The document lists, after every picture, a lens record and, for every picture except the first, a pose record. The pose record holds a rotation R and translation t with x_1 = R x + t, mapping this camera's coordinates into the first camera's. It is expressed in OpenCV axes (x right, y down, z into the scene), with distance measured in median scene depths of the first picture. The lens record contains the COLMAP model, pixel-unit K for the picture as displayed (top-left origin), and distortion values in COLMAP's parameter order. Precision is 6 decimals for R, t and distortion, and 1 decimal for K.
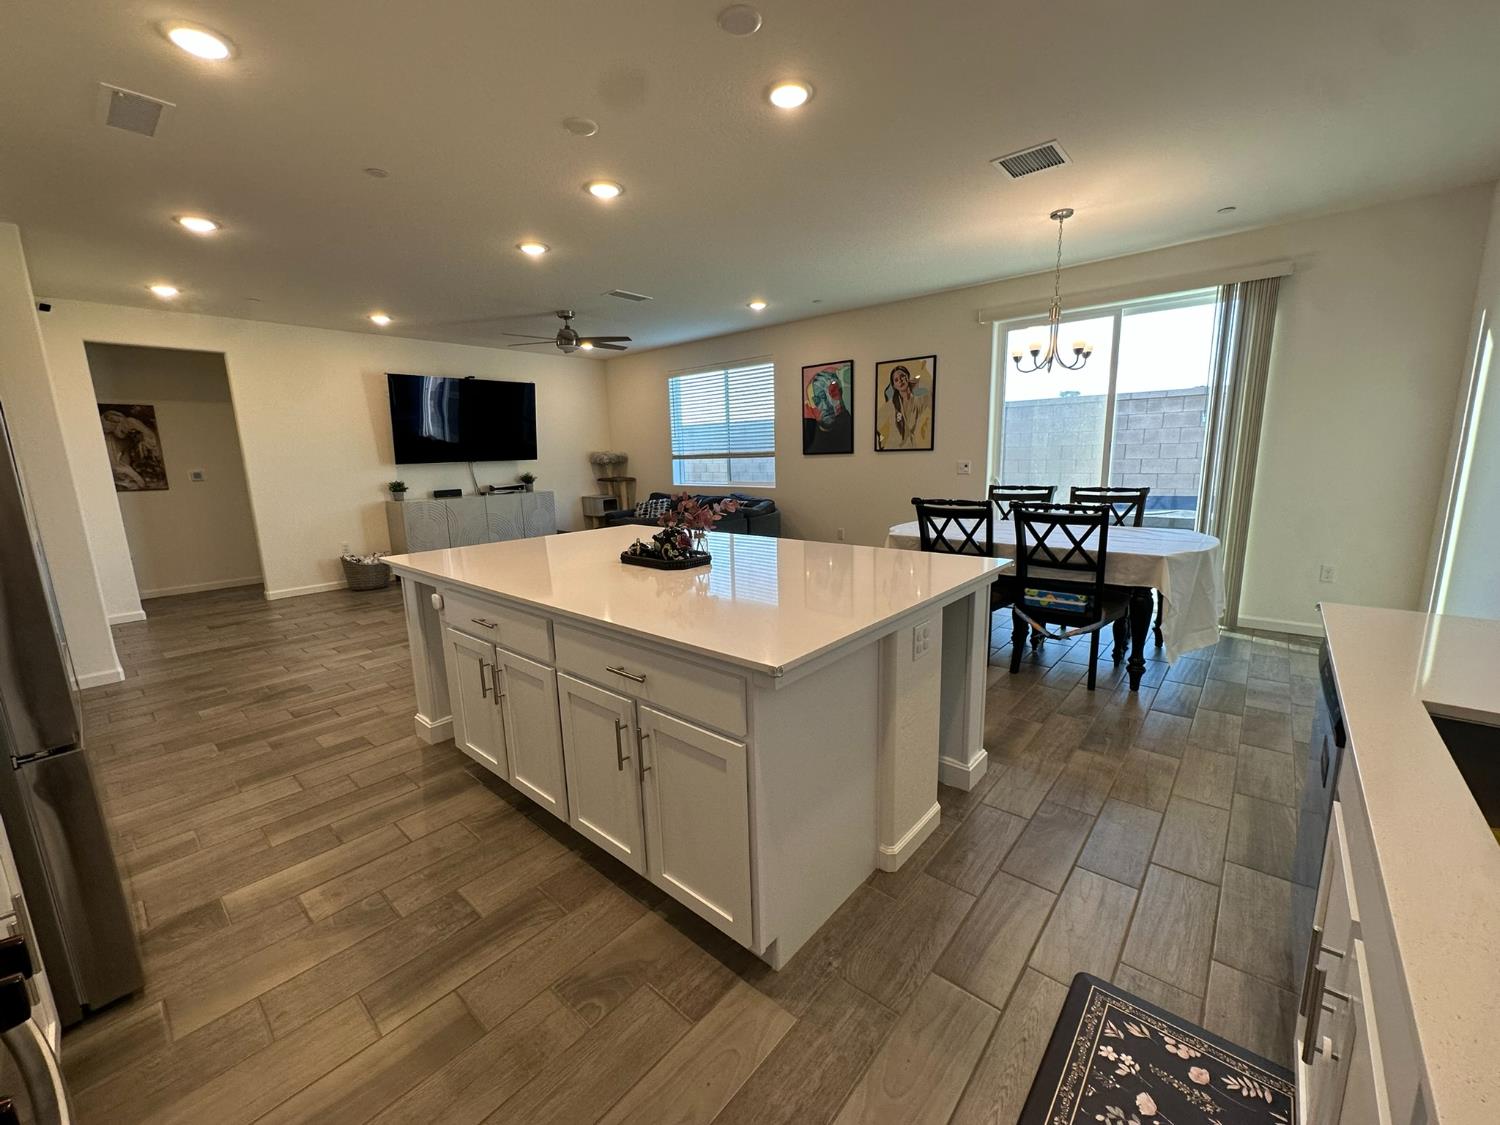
lens RADIAL K [[597.1, 0, 752.5], [0, 597.1, 561.3], [0, 0, 1]] dist [-0.001232, -0.000213]
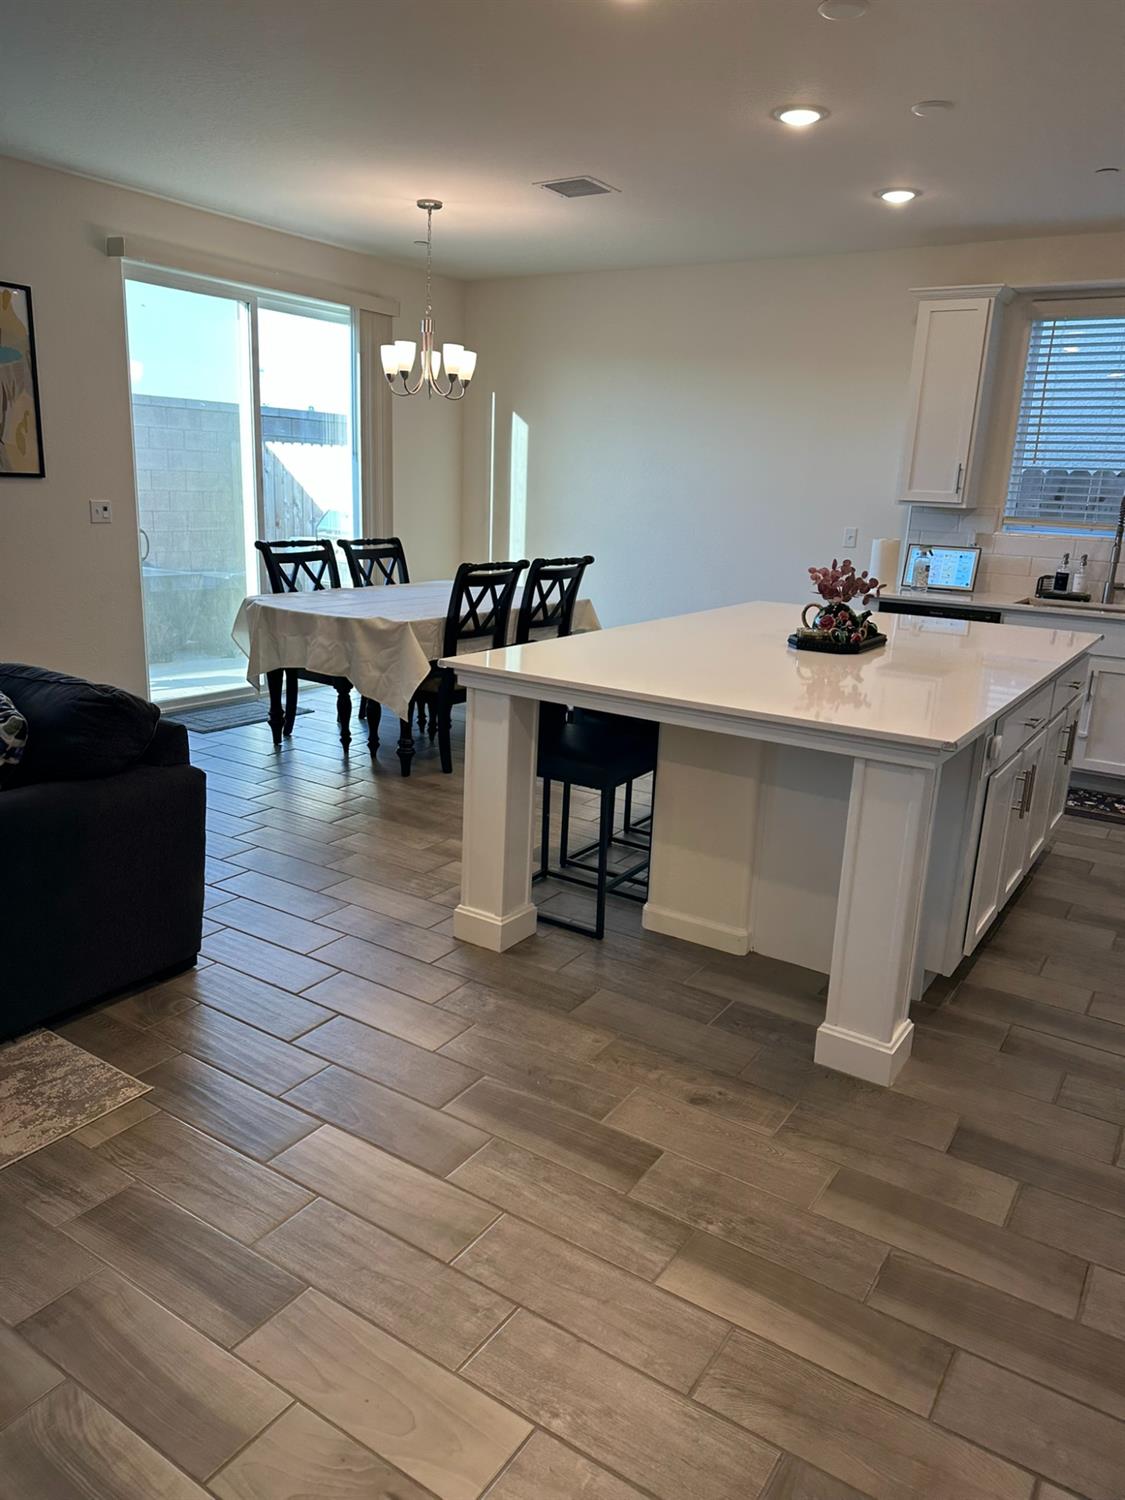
lens RADIAL K [[1040.6, 0, 557.8], [0, 1040.6, 755.3], [0, 0, 1]] dist [0.082983, -0.107920]
pose [[-0.128348, -0.233723, 0.963795, -0.666490], [0.140992, 0.957661, 0.251011, -0.118772], [-0.981656, 0.168104, -0.089961, 0.663029]]
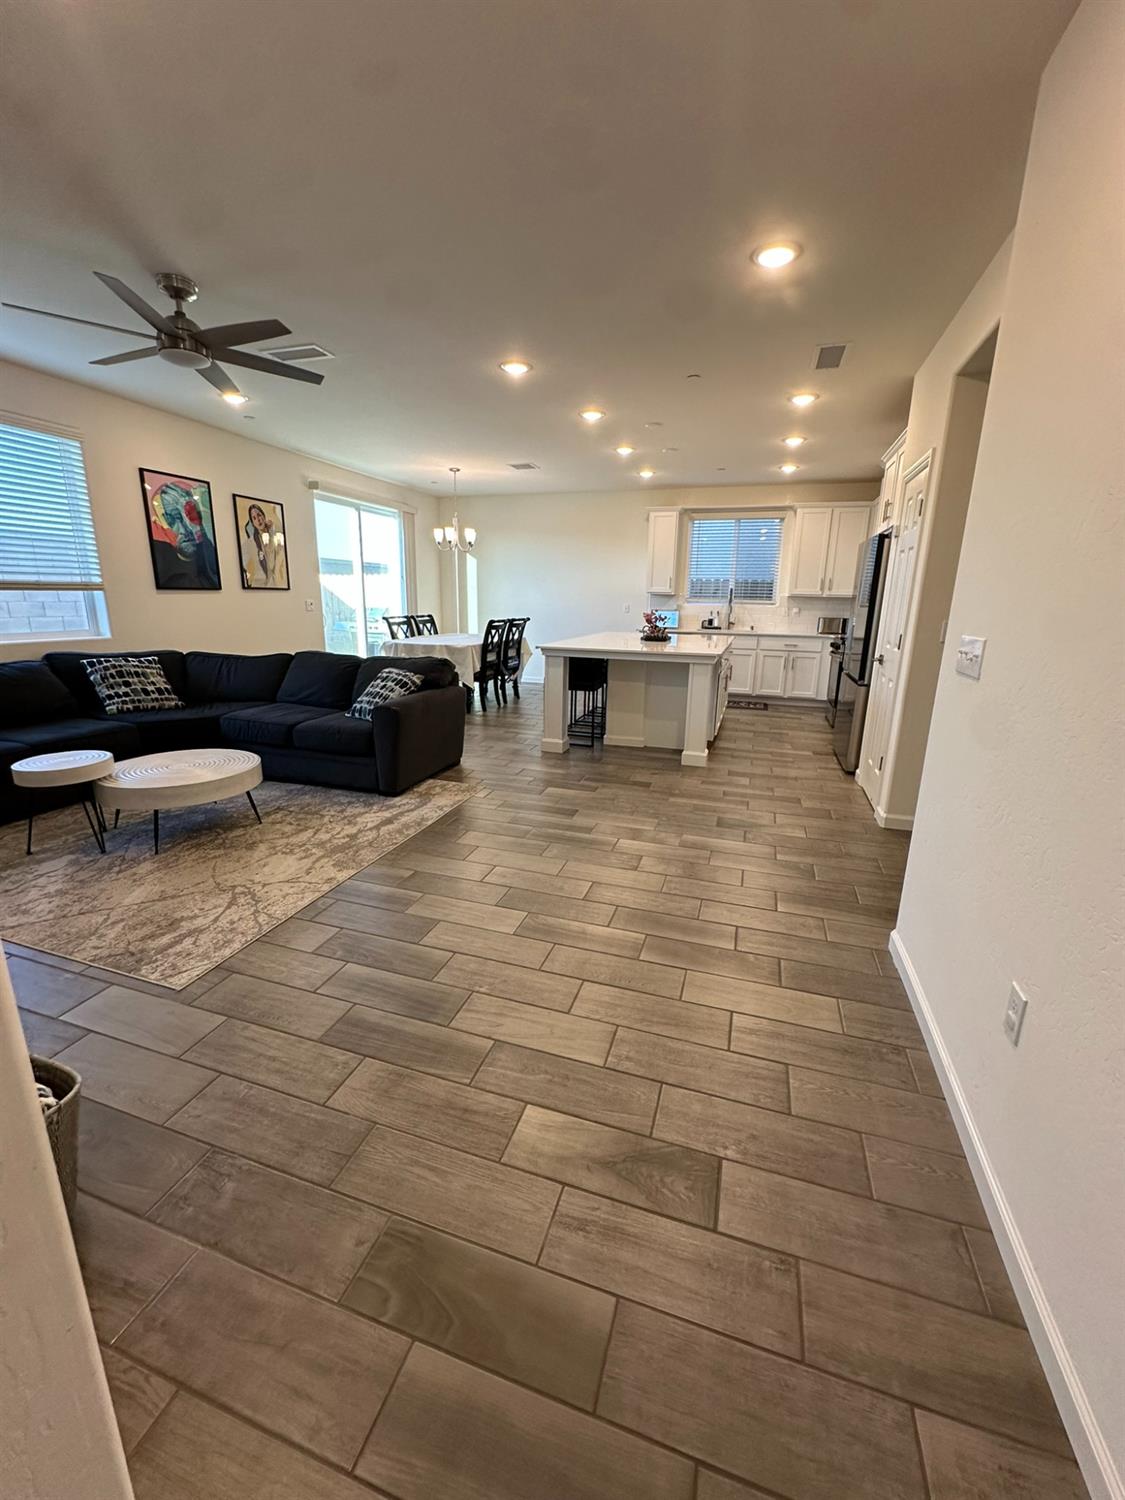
lens RADIAL K [[597.1, 0, 561.8], [0, 597.1, 745.8], [0, 0, 1]] dist [-0.001232, -0.000213]
pose [[-0.387191, -0.204352, 0.899068, -0.935259], [0.159157, 0.945676, 0.283488, -0.140654], [-0.908159, 0.252857, -0.333633, 0.949788]]
